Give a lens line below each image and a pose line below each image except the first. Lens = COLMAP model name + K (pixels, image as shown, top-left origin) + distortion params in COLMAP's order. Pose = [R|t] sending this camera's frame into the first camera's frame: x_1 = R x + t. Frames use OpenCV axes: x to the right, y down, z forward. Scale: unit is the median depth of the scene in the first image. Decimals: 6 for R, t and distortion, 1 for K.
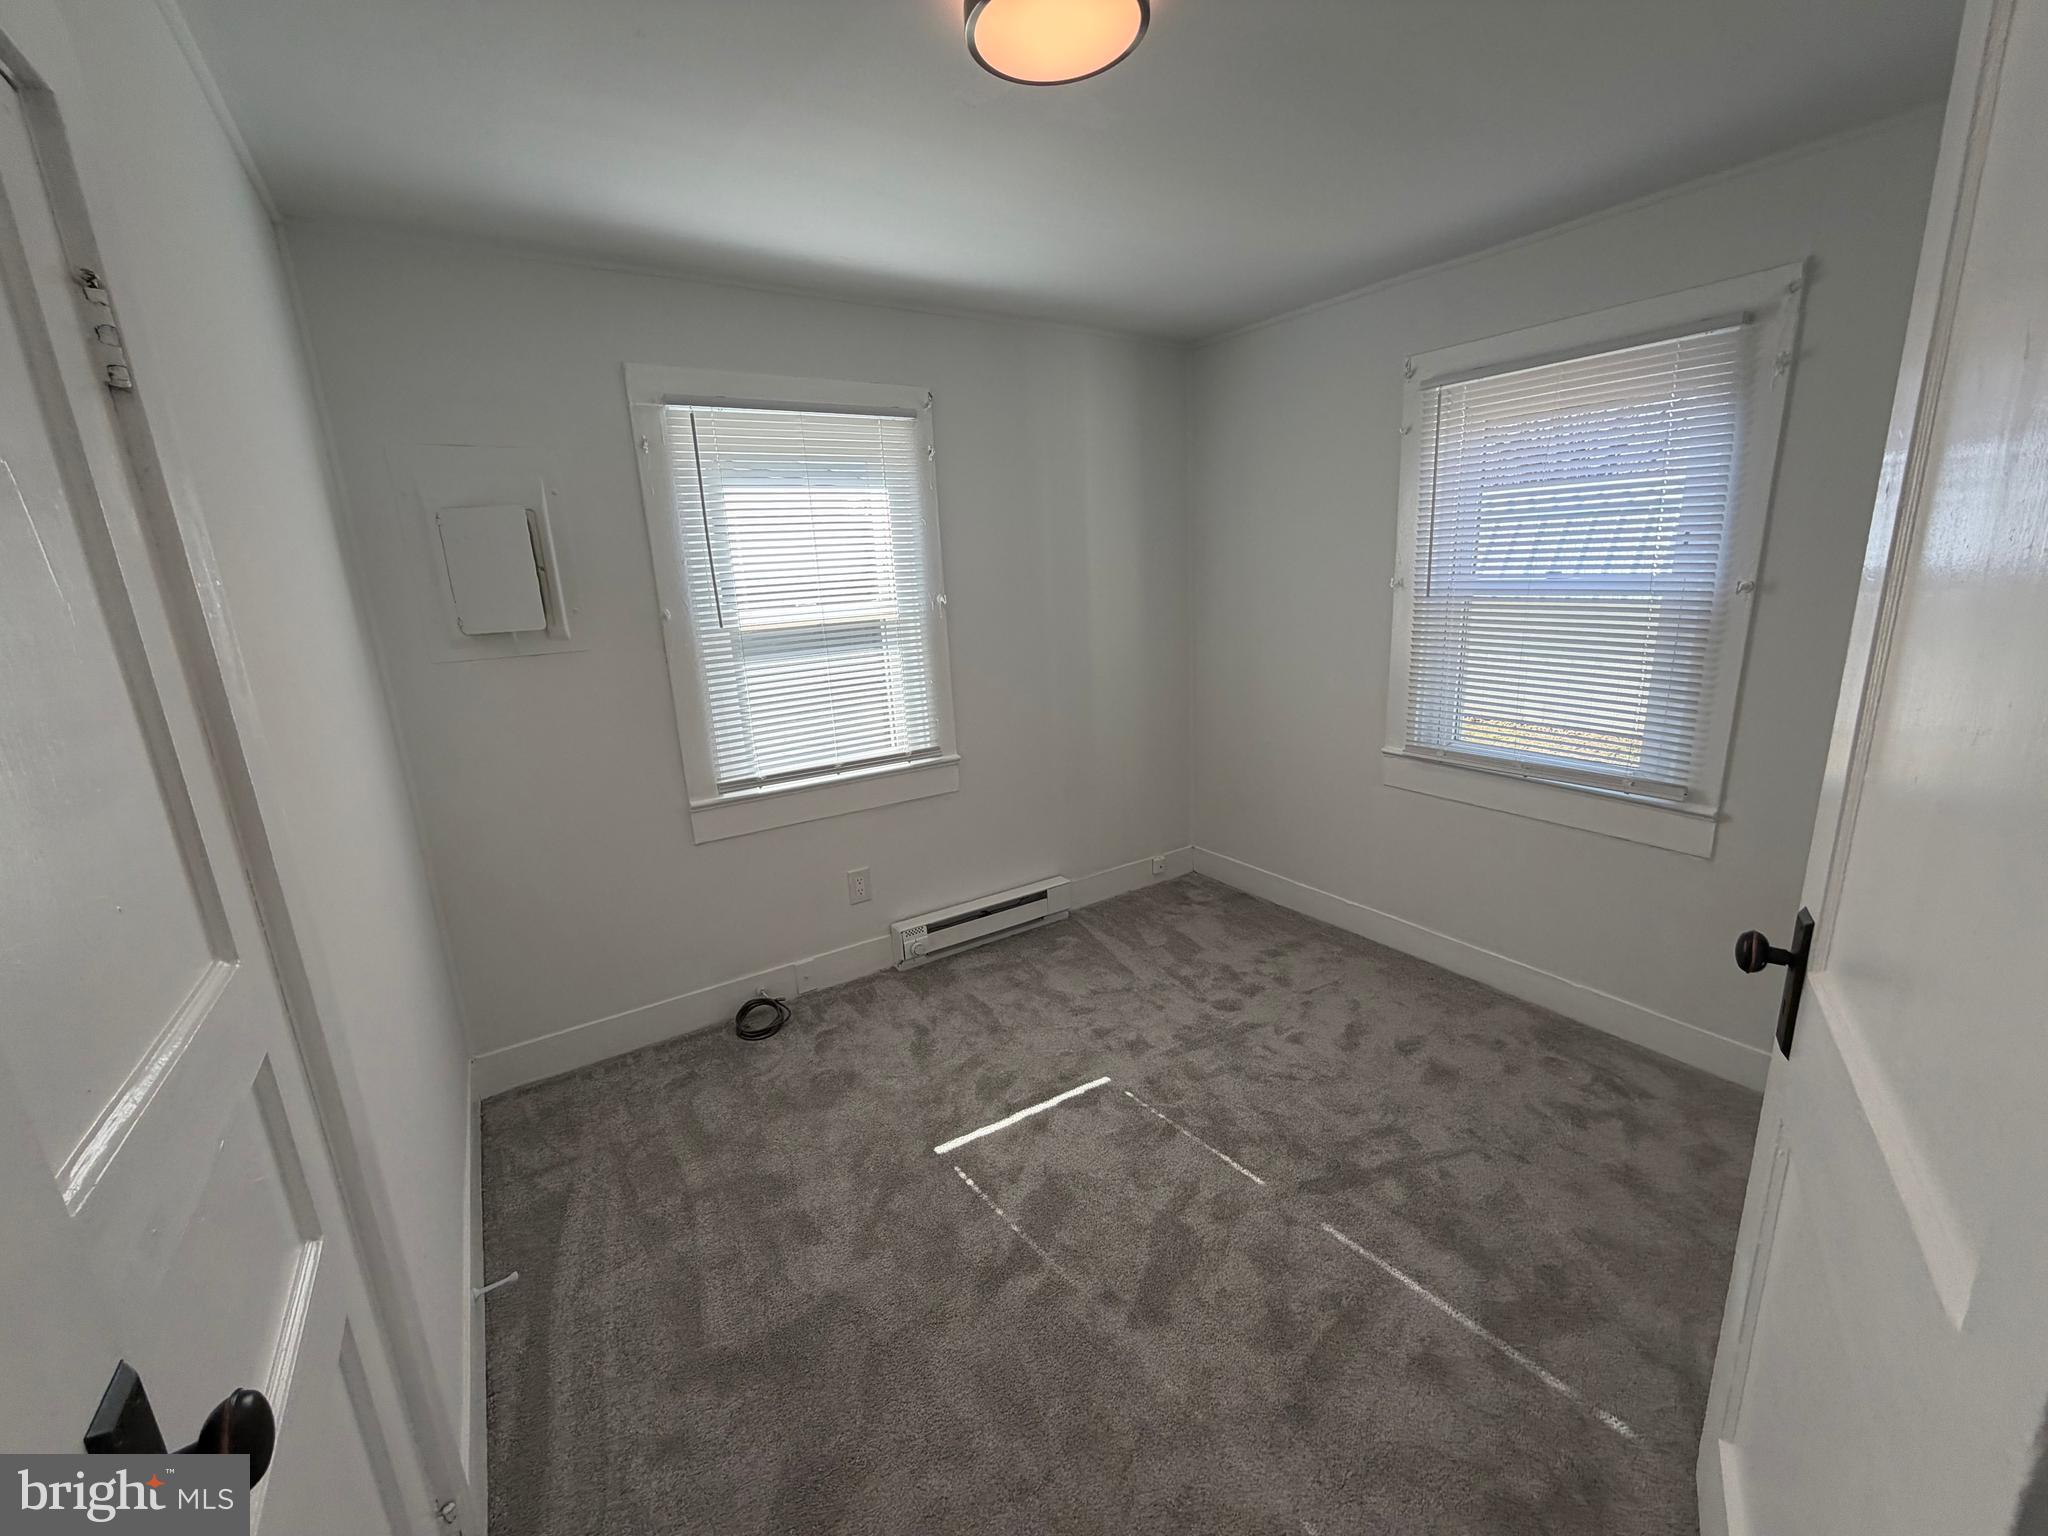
lens RADIAL K [[816.6, 0, 1031.3], [0, 816.6, 780.9], [0, 0, 1]] dist [0.001764, 0.000108]
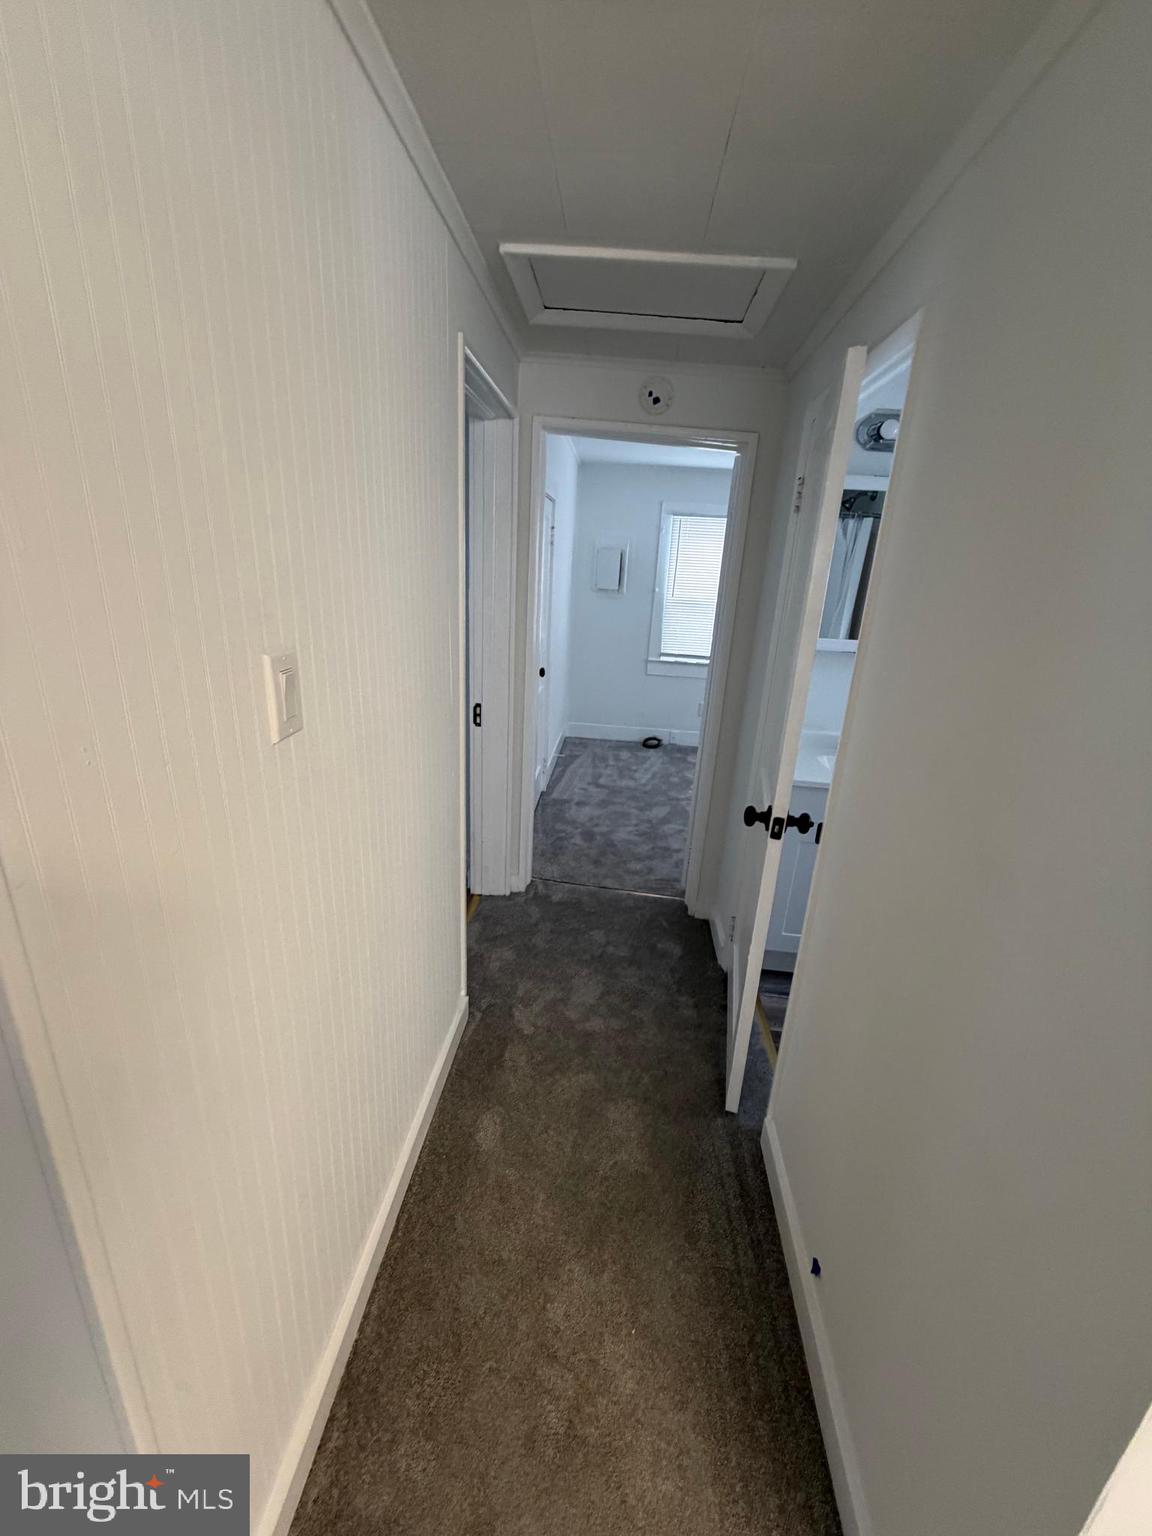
lens RADIAL K [[612.5, 0, 573.8], [0, 612.5, 771.1], [0, 0, 1]] dist [0.001764, 0.000108]
pose [[0.774603, 0.279335, -0.567416, 0.759646], [-0.237180, 0.959999, 0.148817, 0.163597], [0.586289, 0.019306, 0.809872, -0.932695]]
